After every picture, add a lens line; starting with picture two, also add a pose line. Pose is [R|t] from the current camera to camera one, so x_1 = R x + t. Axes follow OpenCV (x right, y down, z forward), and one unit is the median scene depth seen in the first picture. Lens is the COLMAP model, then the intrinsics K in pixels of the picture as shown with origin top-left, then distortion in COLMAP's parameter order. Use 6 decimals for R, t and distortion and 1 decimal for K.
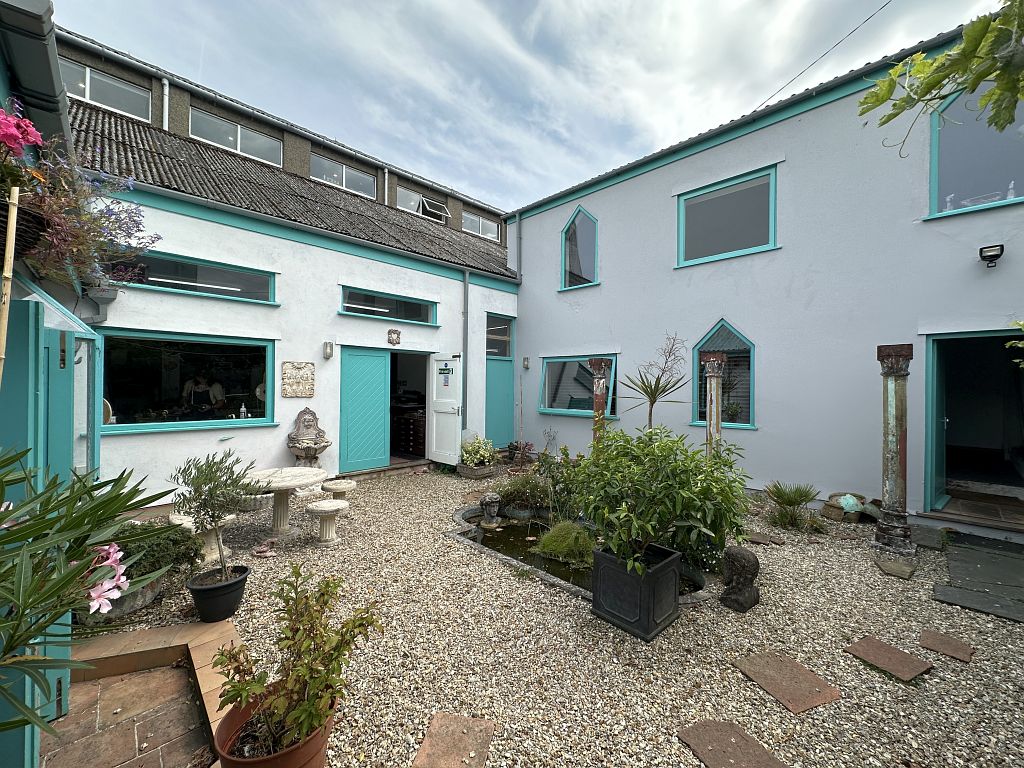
lens RADIAL K [[403.8, 0, 513.8], [0, 403.8, 382.6], [0, 0, 1]] dist [0.000829, 0.000466]
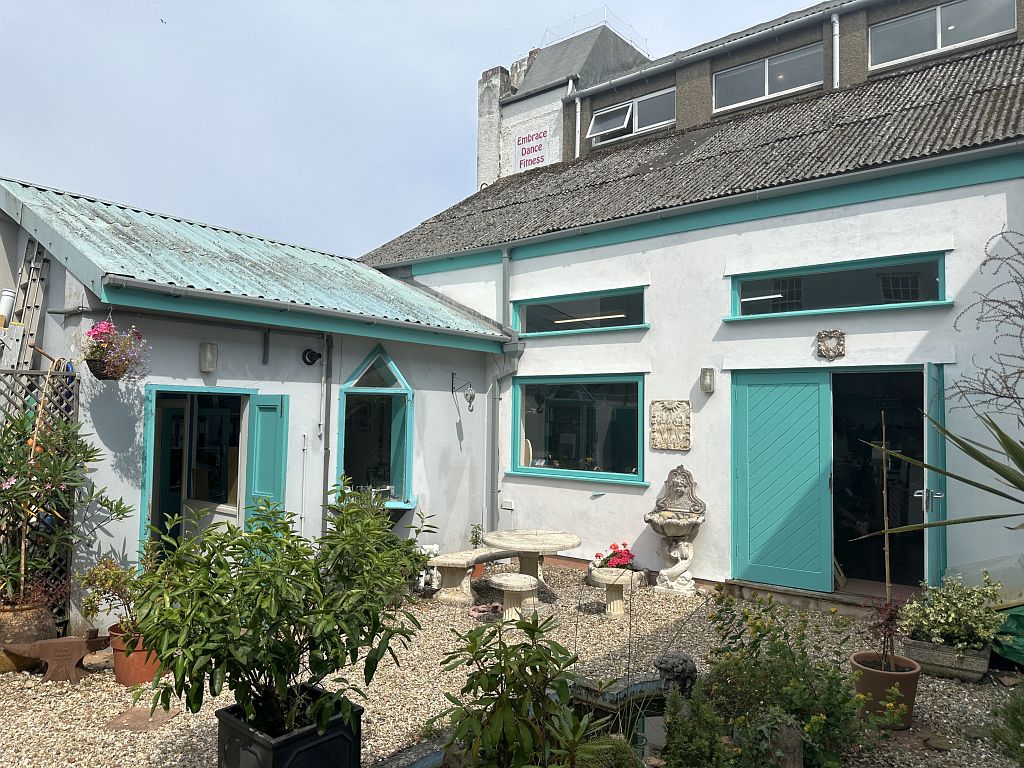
lens RADIAL K [[713.6, 0, 505.8], [0, 713.6, 387.5], [0, 0, 1]] dist [0.085057, -0.117580]
pose [[0.117243, -0.051734, -0.991755, 0.664181], [-0.010957, 0.998514, -0.053382, -0.003618], [0.993043, 0.017126, 0.116502, 0.542766]]
